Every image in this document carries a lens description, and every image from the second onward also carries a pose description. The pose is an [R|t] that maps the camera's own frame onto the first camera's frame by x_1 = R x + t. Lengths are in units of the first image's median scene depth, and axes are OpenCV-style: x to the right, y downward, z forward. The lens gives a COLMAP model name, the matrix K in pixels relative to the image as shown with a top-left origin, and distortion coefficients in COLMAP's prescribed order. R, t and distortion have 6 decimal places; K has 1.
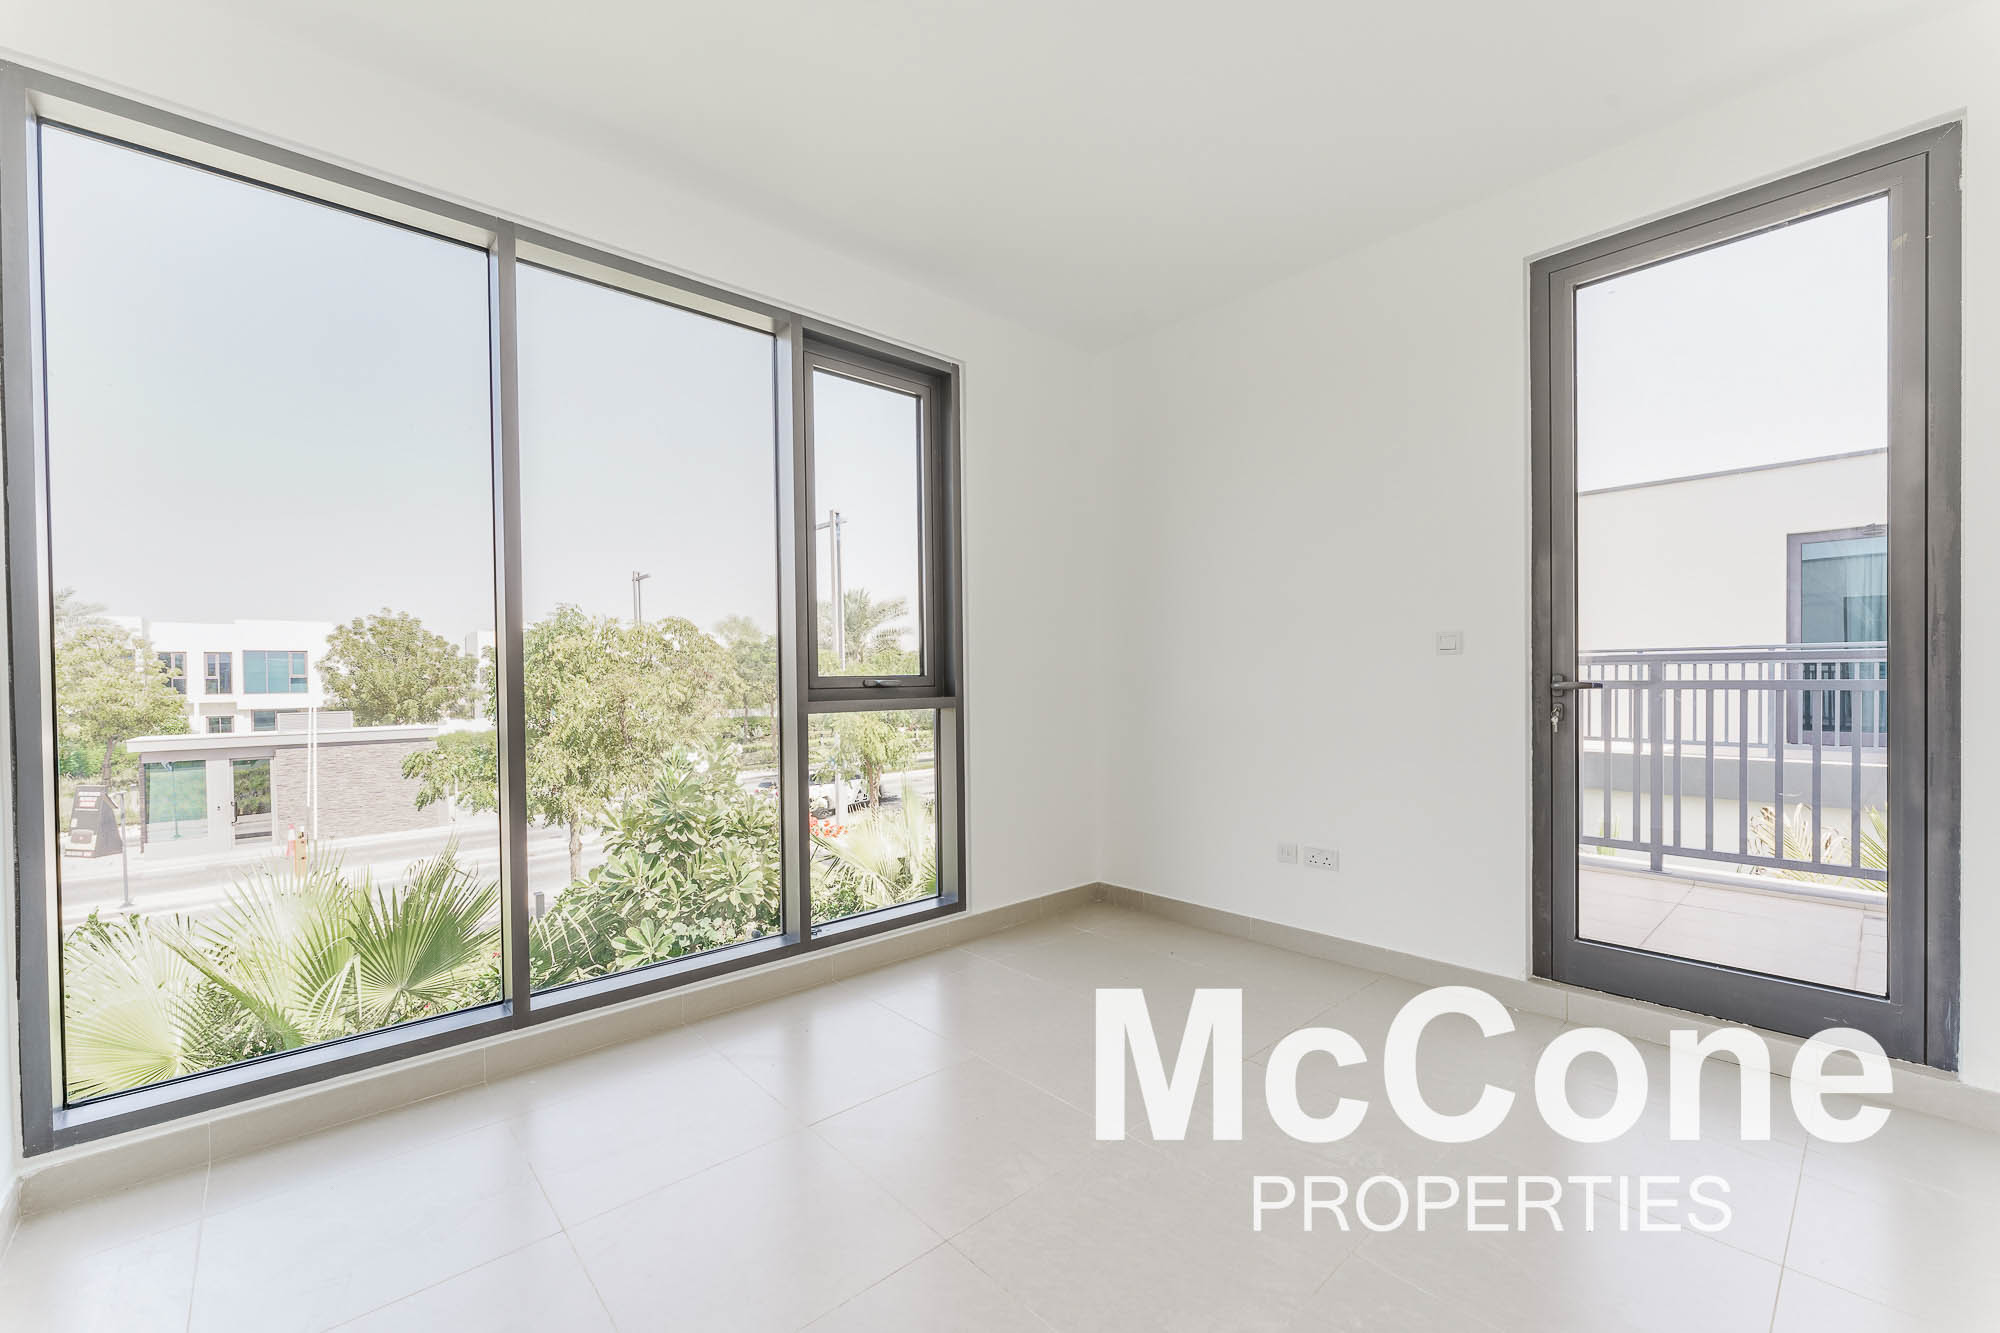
lens RADIAL K [[811.4, 0, 1000.0], [0, 811.4, 666.5], [0, 0, 1]] dist [-0.003464, -0.000185]
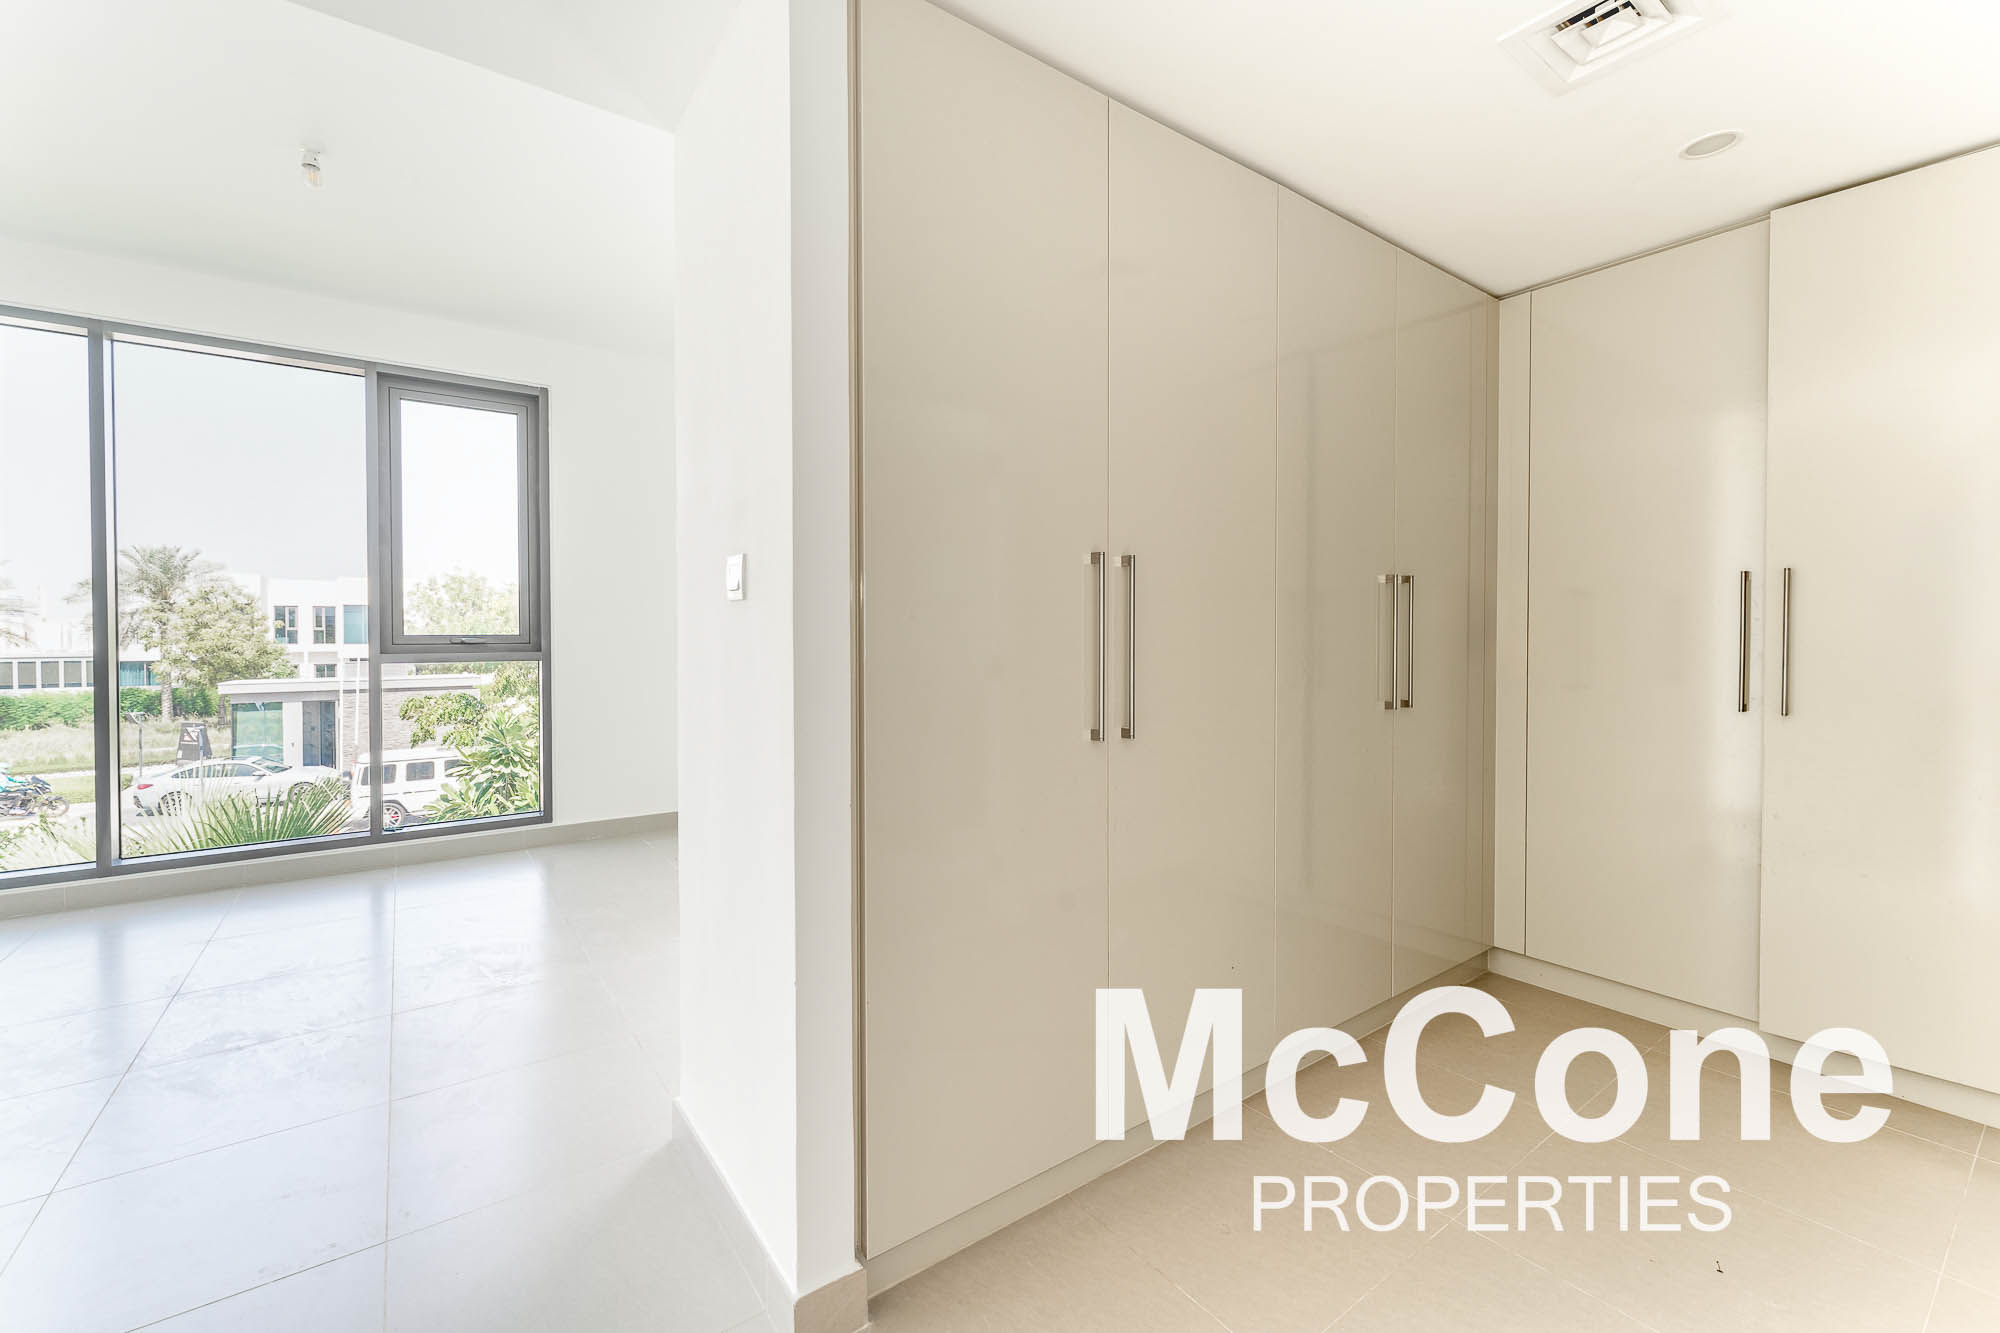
lens RADIAL K [[824.5, 0, 995.9], [0, 824.5, 627.5], [0, 0, 1]] dist [-0.000596, -0.000016]
pose [[0.993701, 0.008638, -0.111730, 0.138901], [-0.008182, 0.999956, 0.004539, -0.002159], [0.111764, -0.003597, 0.993728, -0.033871]]
